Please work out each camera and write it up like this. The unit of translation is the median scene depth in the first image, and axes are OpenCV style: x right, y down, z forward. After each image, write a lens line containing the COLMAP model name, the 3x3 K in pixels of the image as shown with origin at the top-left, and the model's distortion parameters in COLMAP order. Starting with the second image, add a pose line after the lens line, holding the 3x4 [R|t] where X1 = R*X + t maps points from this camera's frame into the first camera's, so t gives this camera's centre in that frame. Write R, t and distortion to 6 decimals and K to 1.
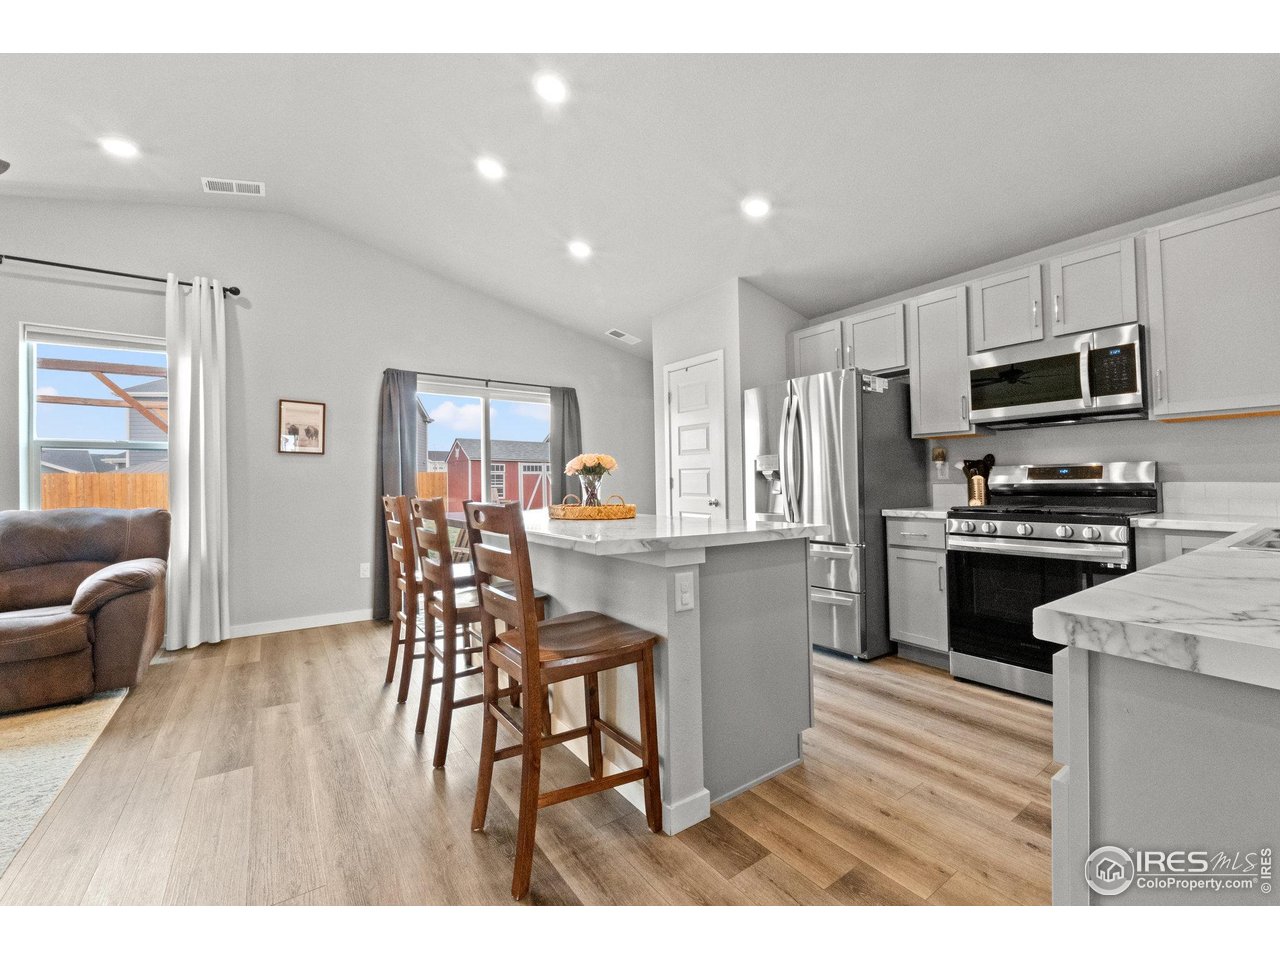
lens RADIAL K [[522.5, 0, 640.2], [0, 522.5, 475.6], [0, 0, 1]] dist [-0.015562, 0.000628]
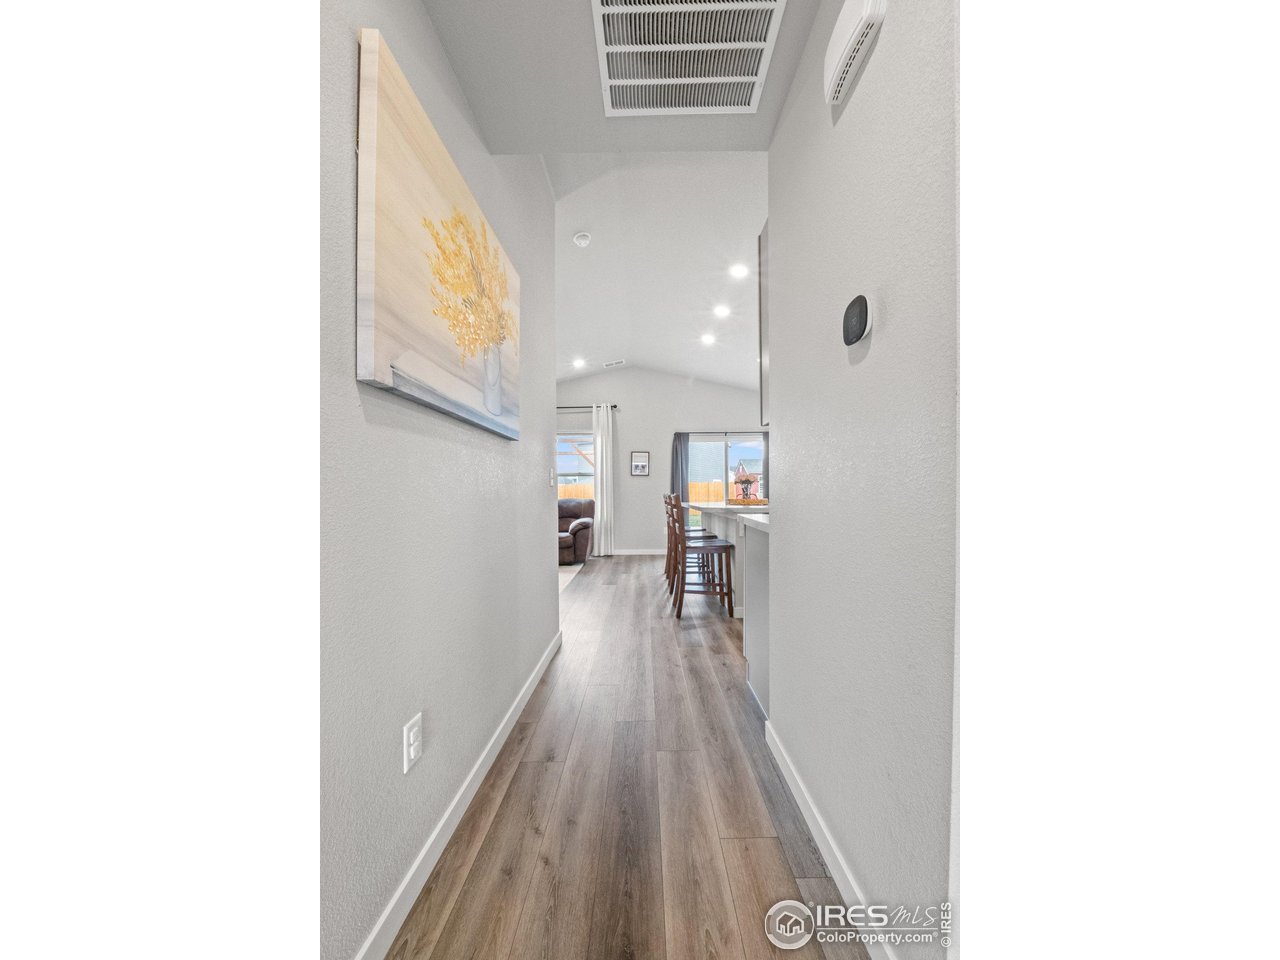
lens RADIAL K [[426.5, 0, 647.5], [0, 426.5, 482.3], [0, 0, 1]] dist [0.000088, 0.000000]
pose [[0.819107, -0.007732, -0.573588, 0.522248], [0.005917, 0.999970, -0.005031, -0.005700], [0.573610, 0.000727, 0.819128, -0.588066]]
